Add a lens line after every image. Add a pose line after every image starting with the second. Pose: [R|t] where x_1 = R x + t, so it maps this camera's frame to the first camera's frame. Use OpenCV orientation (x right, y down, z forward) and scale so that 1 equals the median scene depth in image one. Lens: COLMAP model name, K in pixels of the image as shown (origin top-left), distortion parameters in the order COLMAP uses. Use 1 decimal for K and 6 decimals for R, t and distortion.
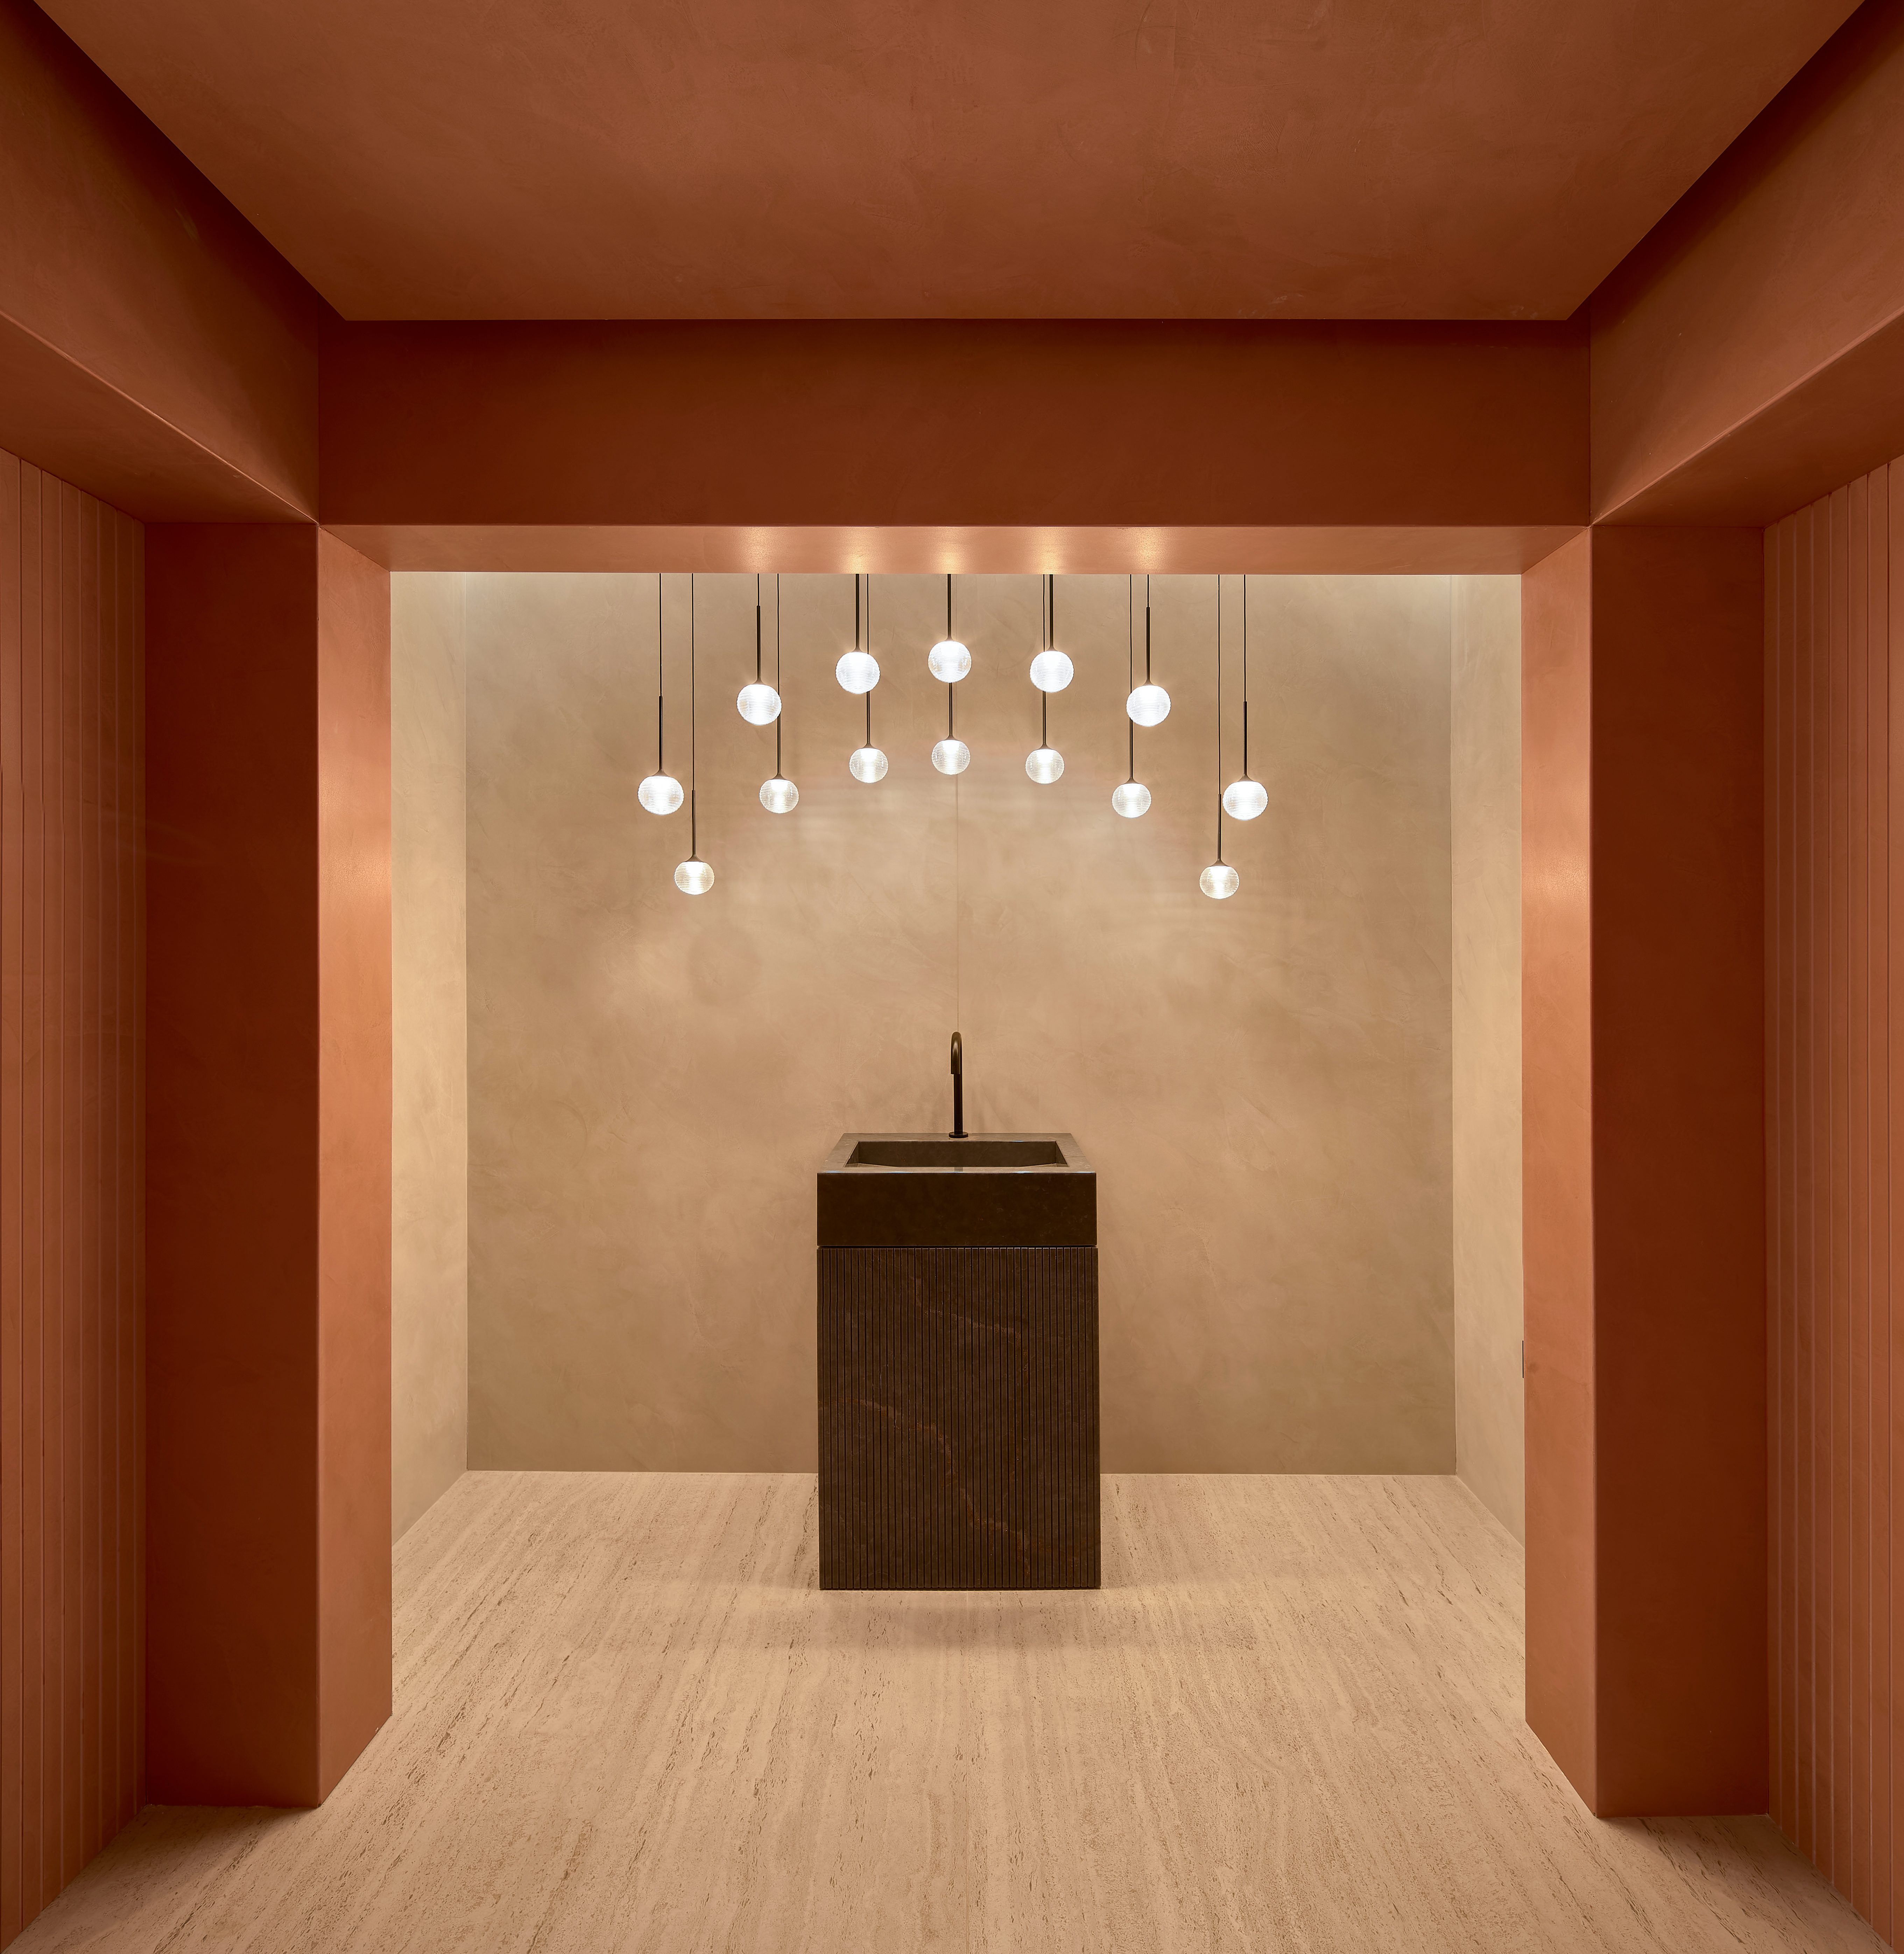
lens RADIAL K [[967.5, 0, 988.6], [0, 967.5, 944.8], [0, 0, 1]] dist [-0.000976, -0.001975]
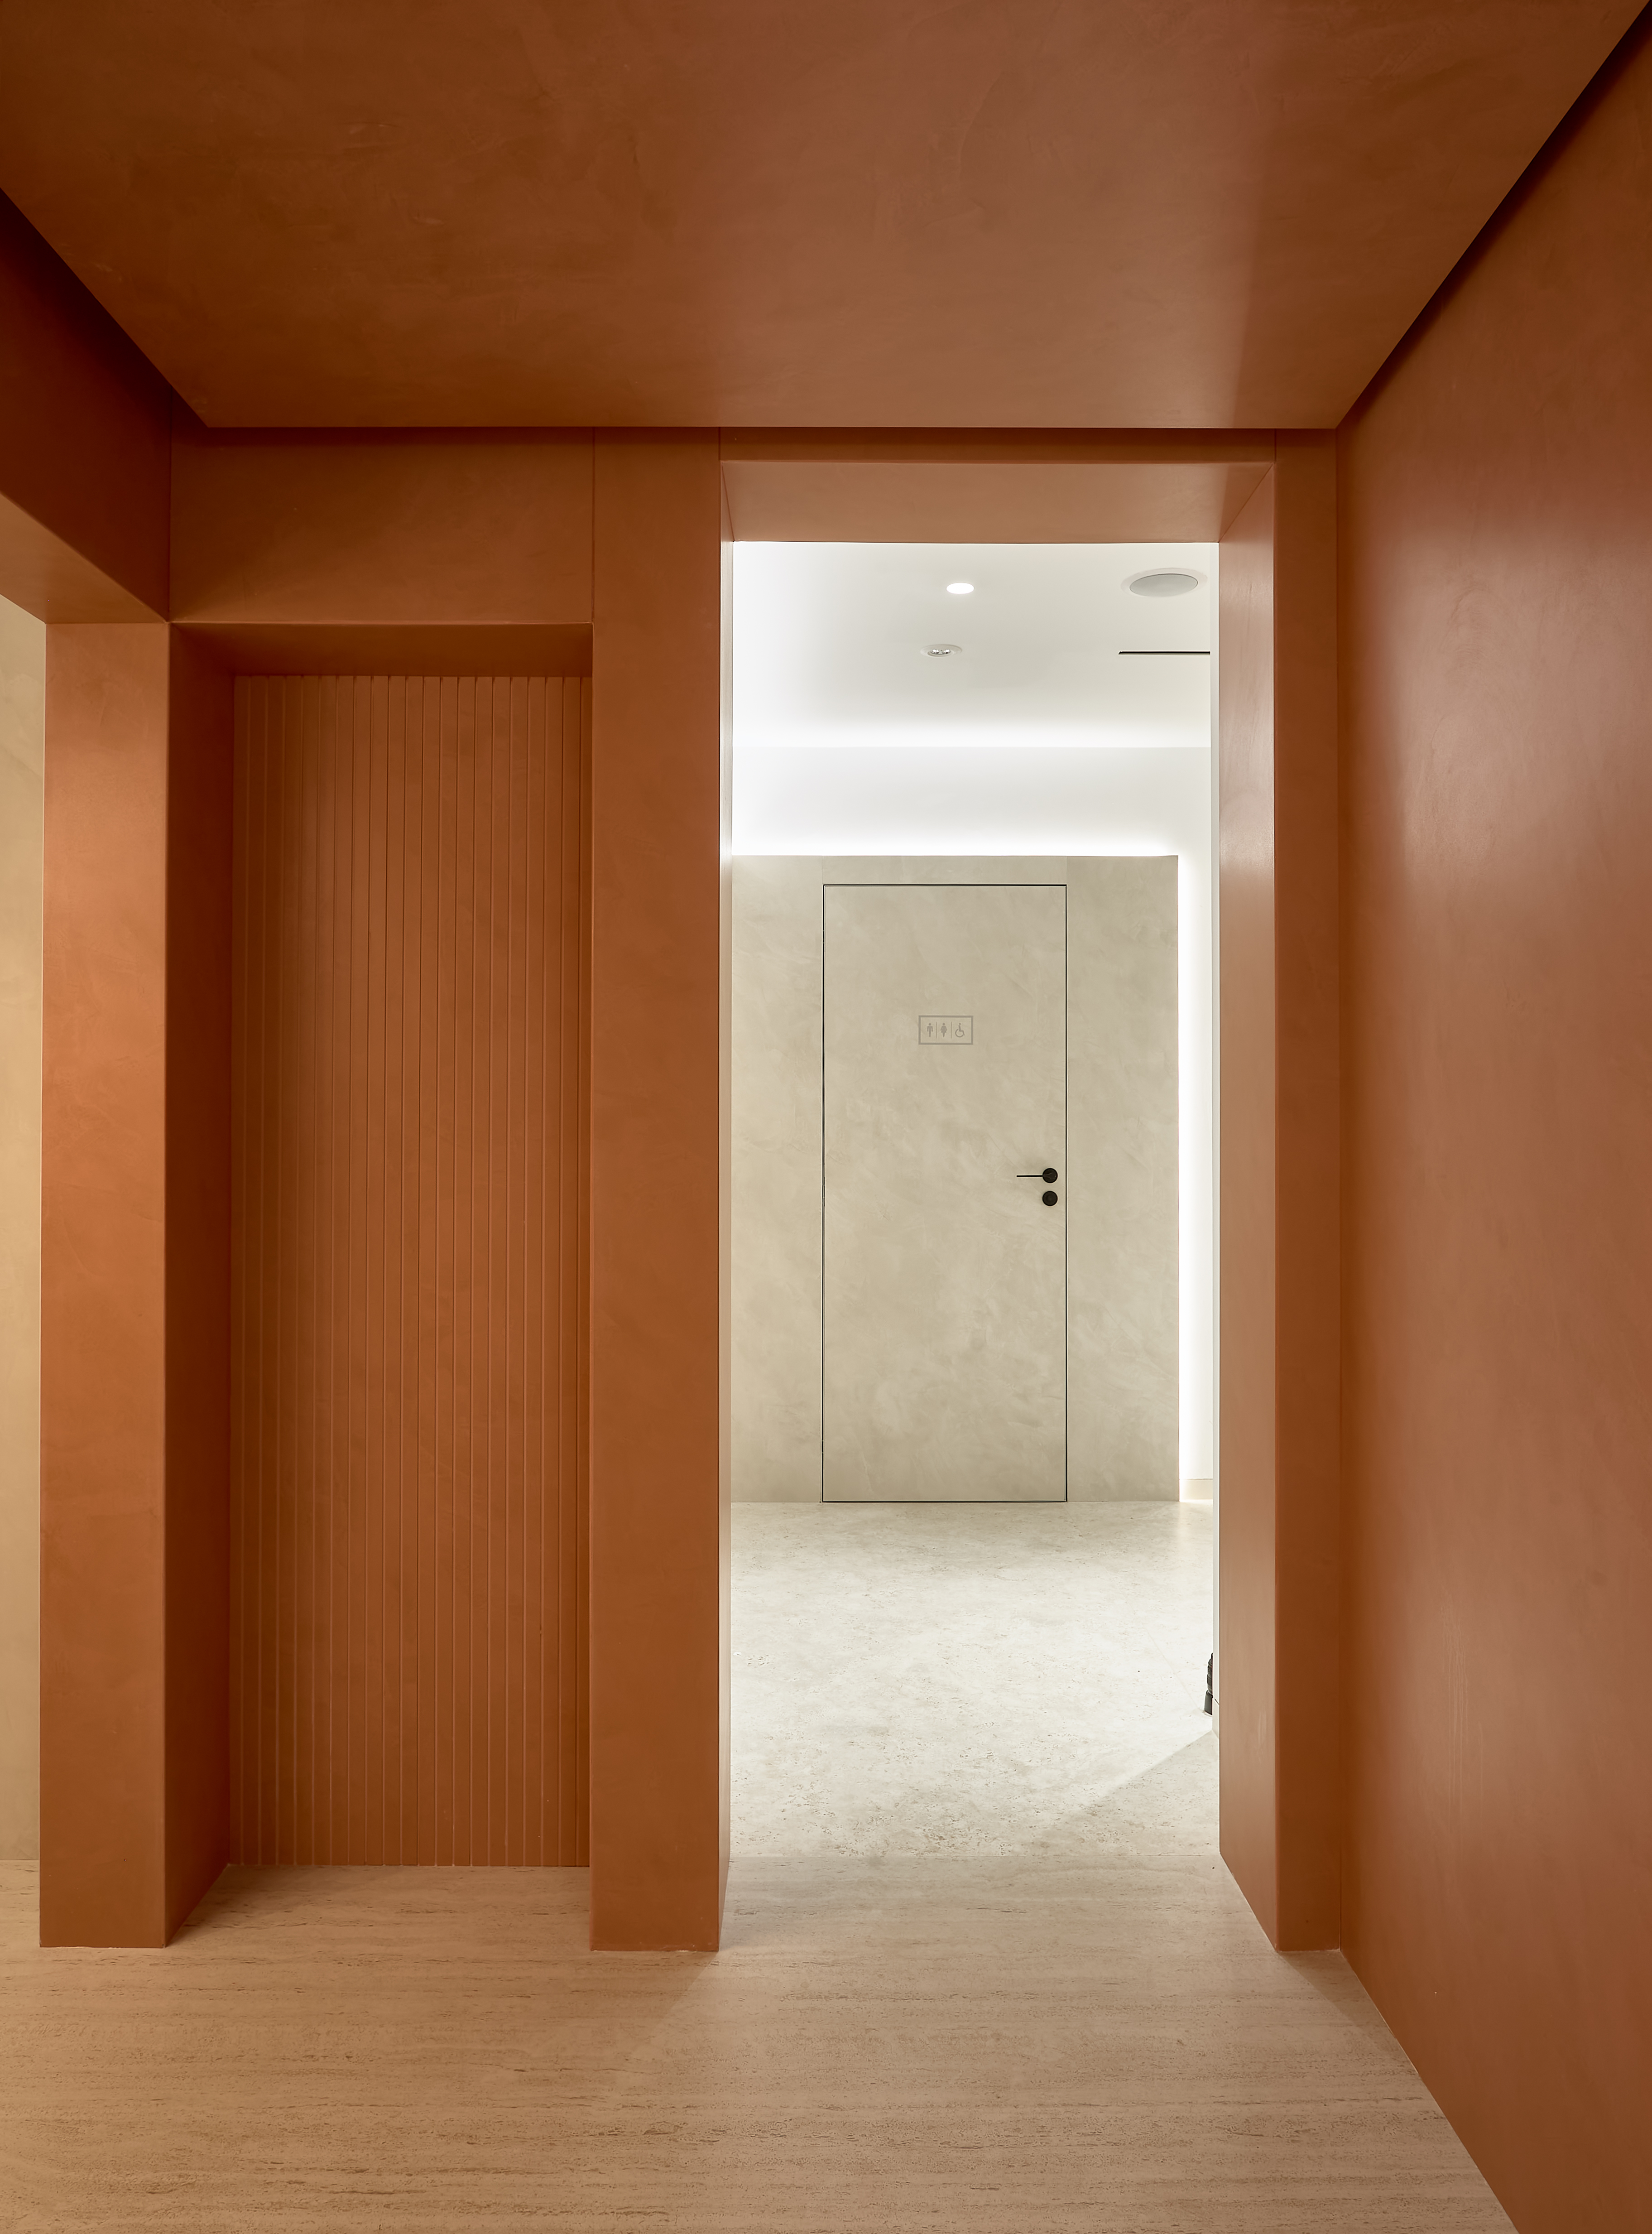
lens RADIAL K [[1589.1, 0, 826.0], [0, 1589.1, 1117.0], [0, 0, 1]] dist [-0.001077, -0.003887]
pose [[-0.007344, 0.000754, 0.999973, -0.725512], [-0.009660, 0.999953, -0.000825, 0.046211], [-0.999926, -0.009666, -0.007337, 0.261779]]
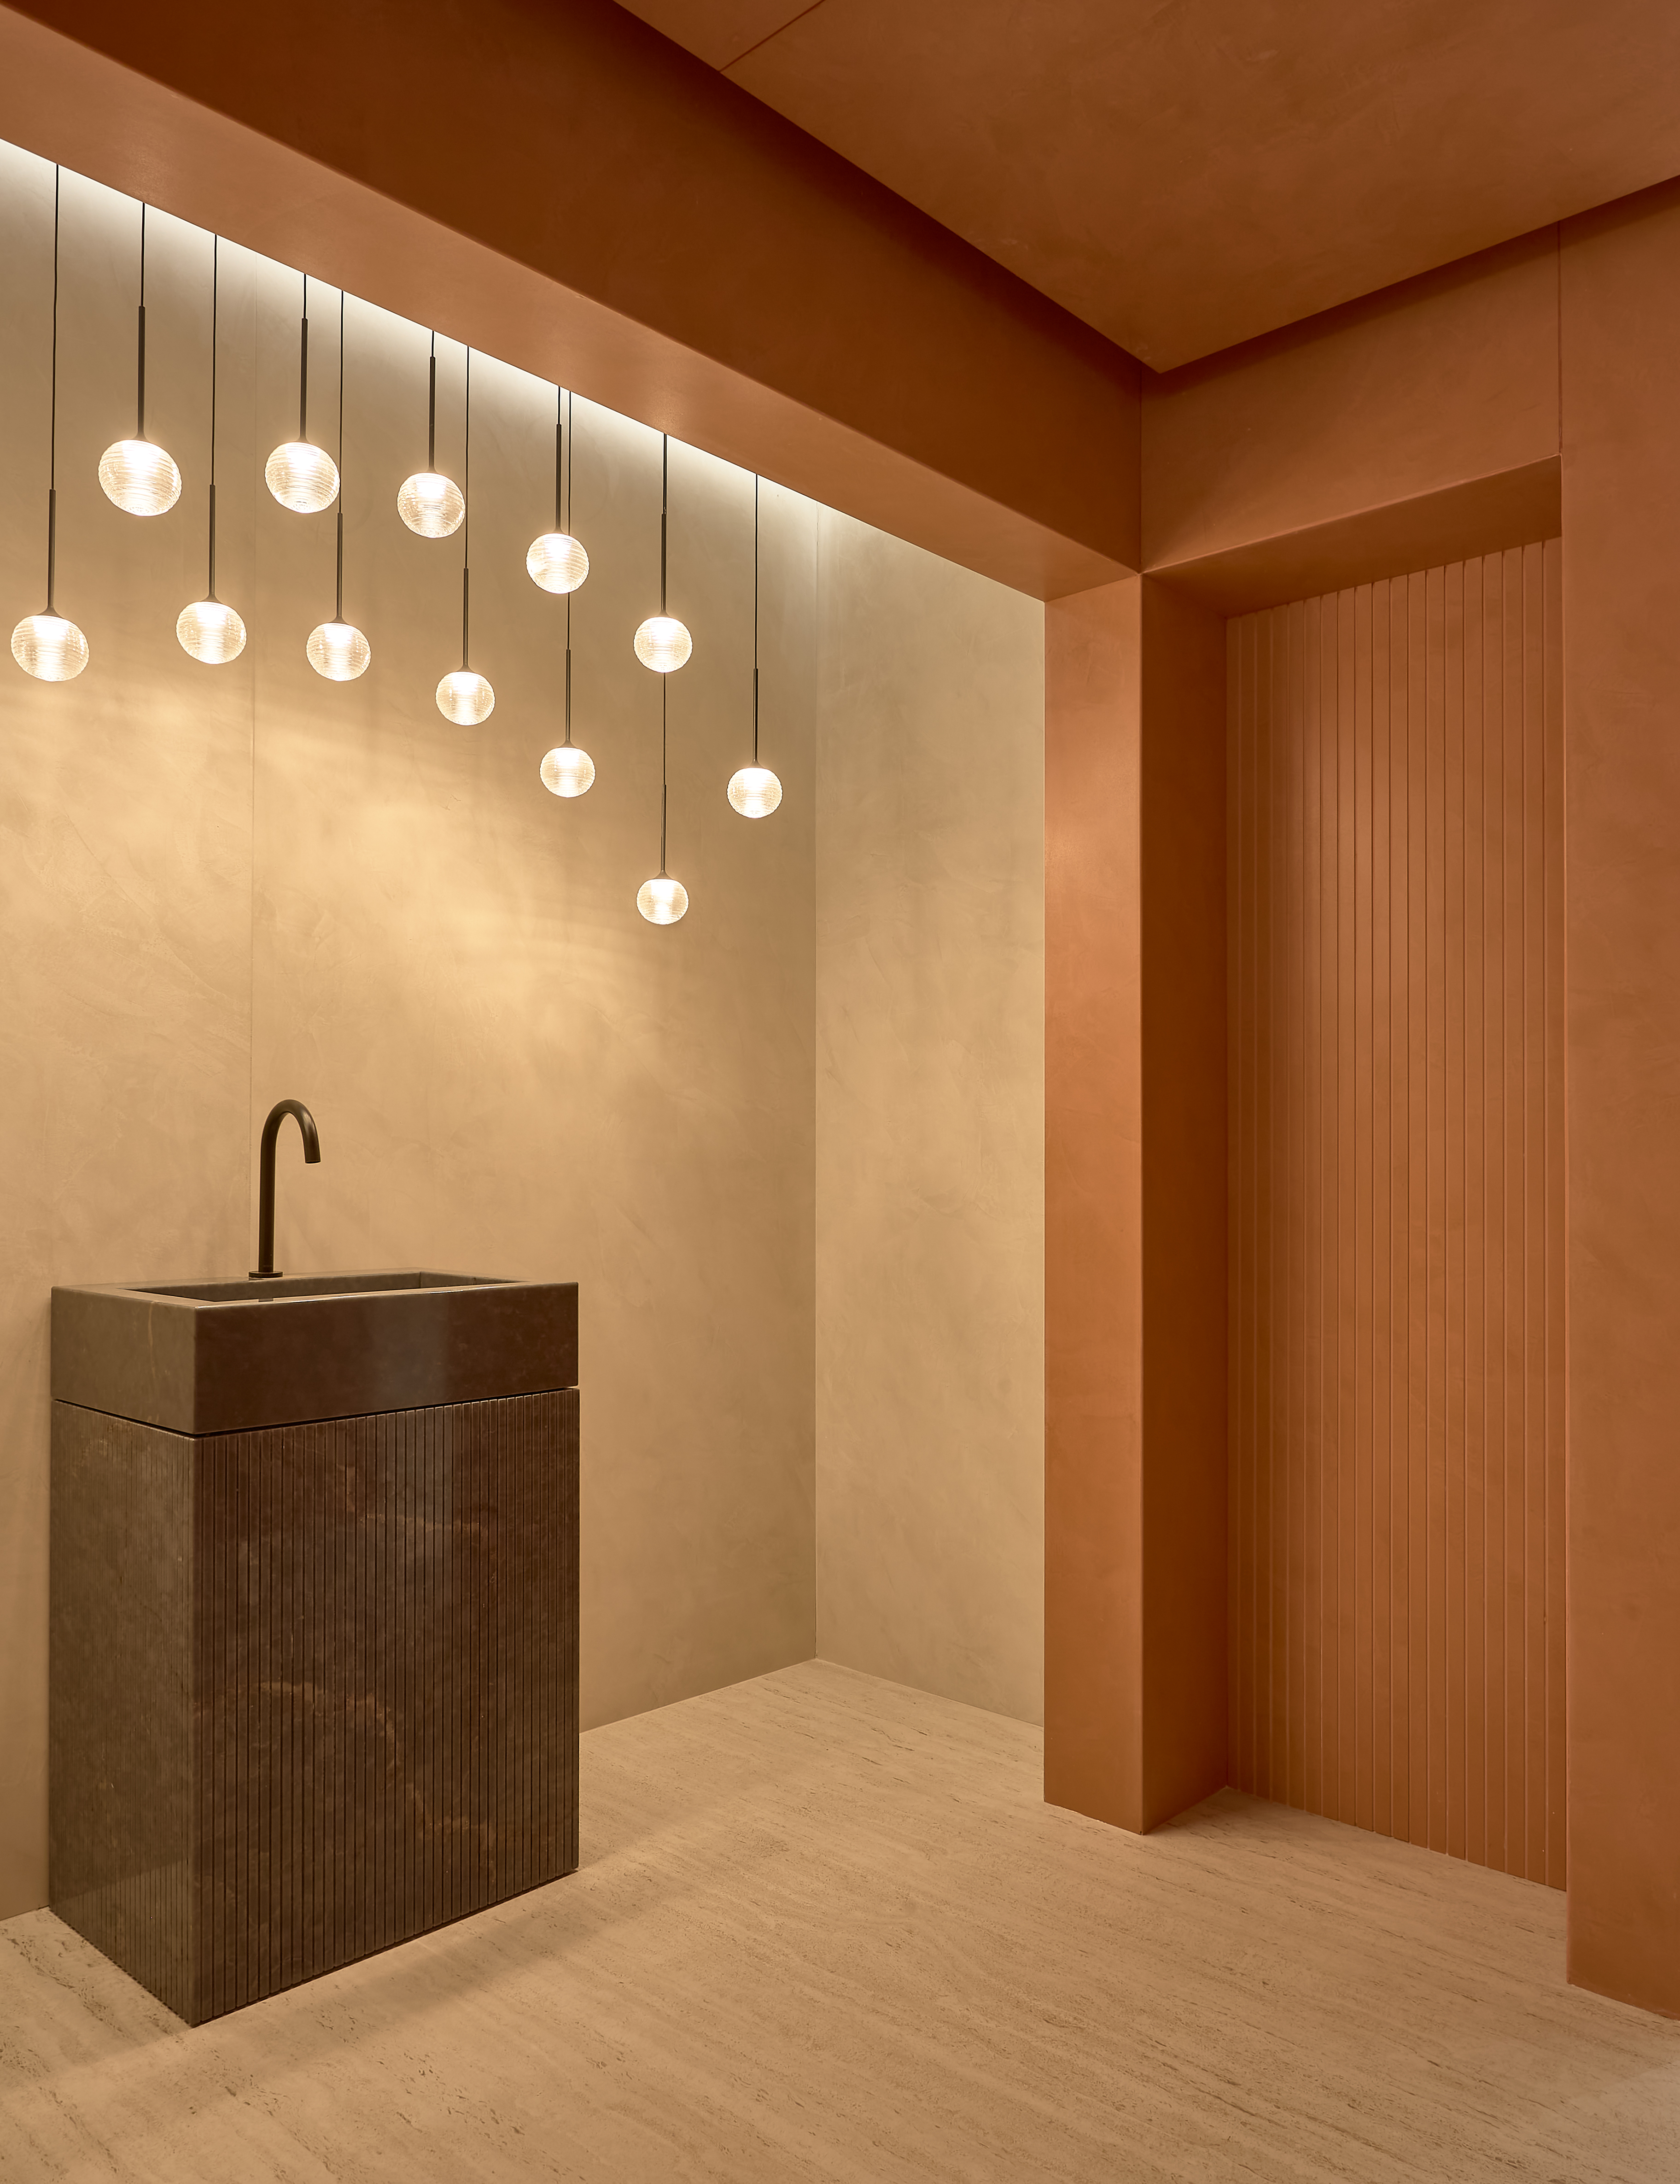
lens RADIAL K [[1591.5, 0, 841.2], [0, 1591.5, 1143.3], [0, 0, 1]] dist [-0.004650, -0.001181]
pose [[0.681642, 0.008830, 0.731633, -0.612108], [-0.008258, 0.999956, -0.004375, 0.136554], [-0.731639, -0.003060, 0.681685, 0.065680]]
